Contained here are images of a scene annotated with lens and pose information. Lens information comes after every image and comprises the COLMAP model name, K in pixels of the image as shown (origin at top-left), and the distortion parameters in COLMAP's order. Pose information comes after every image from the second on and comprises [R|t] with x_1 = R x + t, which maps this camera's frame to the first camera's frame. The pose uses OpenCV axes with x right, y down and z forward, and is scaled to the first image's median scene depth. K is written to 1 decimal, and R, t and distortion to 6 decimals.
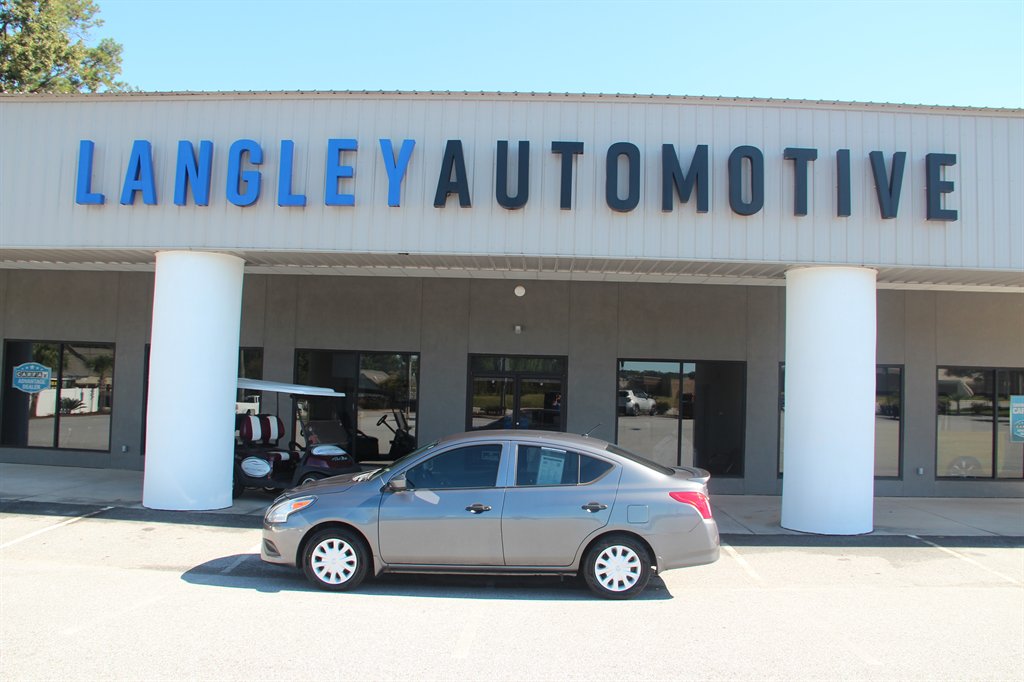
lens RADIAL K [[868.5, 0, 510.7], [0, 868.5, 348.4], [0, 0, 1]] dist [-0.179868, 0.158957]
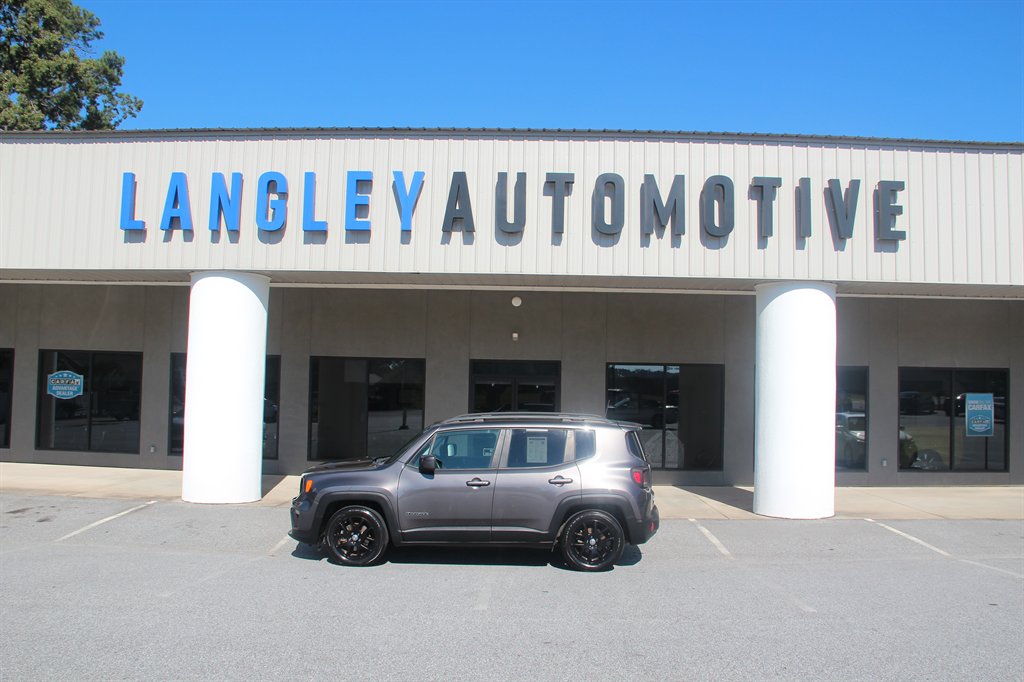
lens RADIAL K [[868.5, 0, 510.7], [0, 868.5, 348.4], [0, 0, 1]] dist [-0.179868, 0.158957]
pose [[0.999908, -0.008226, 0.010773, -0.012790], [0.008217, 0.999966, 0.000833, -0.011656], [-0.010779, -0.000745, 0.999942, -0.127626]]
